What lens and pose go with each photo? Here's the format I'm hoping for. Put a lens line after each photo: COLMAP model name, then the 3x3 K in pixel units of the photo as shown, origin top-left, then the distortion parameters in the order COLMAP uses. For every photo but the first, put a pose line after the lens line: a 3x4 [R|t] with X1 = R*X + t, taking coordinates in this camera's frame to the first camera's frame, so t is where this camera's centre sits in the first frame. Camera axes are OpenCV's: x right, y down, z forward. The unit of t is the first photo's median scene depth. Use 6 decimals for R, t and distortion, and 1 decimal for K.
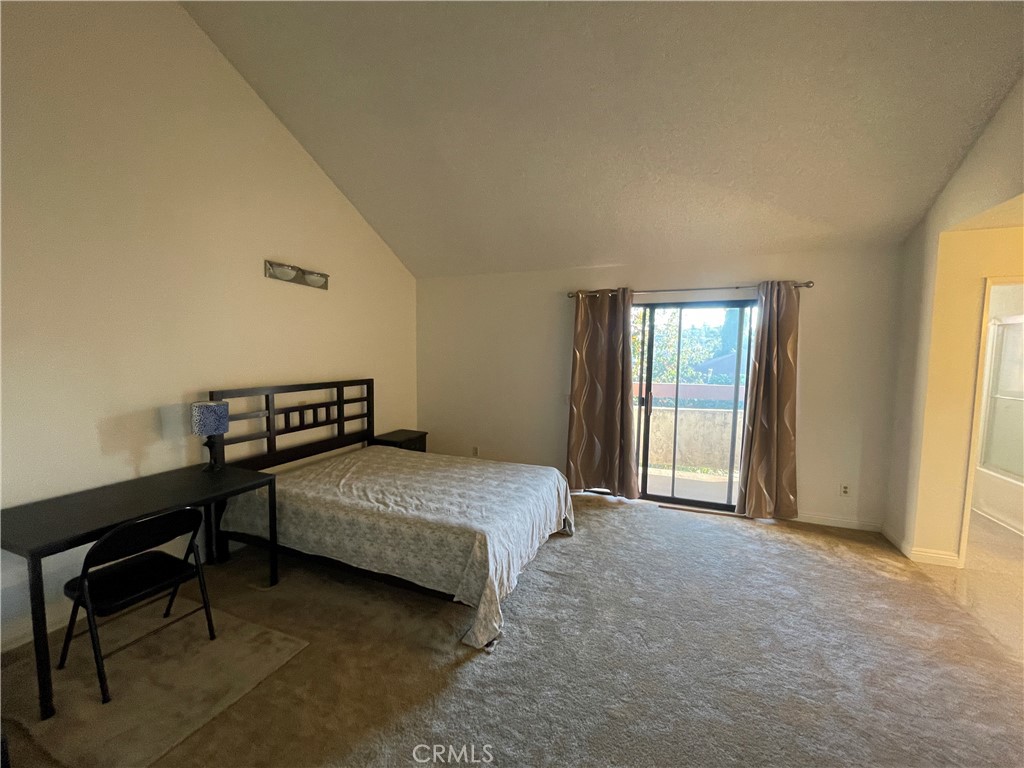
lens RADIAL K [[416.7, 0, 507.5], [0, 416.7, 384.0], [0, 0, 1]] dist [0.003012, -0.000679]
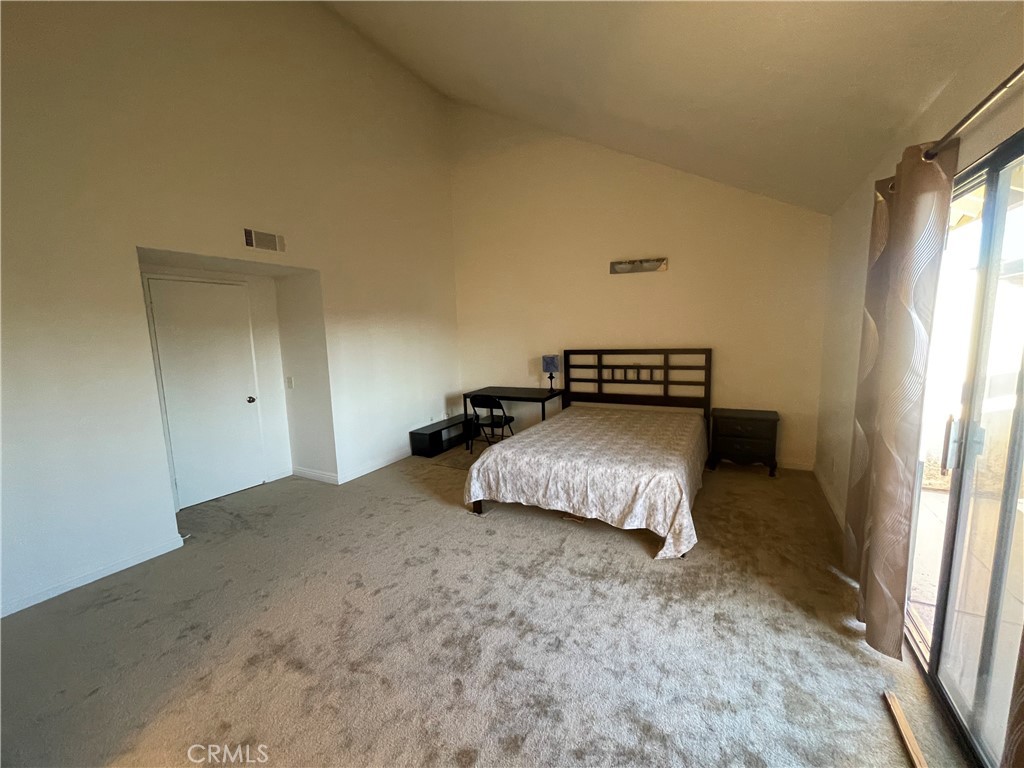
lens RADIAL K [[416.7, 0, 506.1], [0, 416.7, 388.0], [0, 0, 1]] dist [0.003012, -0.000679]
pose [[-0.131725, 0.125503, -0.983309, 0.923368], [-0.038495, 0.990557, 0.131585, -0.039773], [0.990539, 0.055186, -0.125650, 0.820231]]
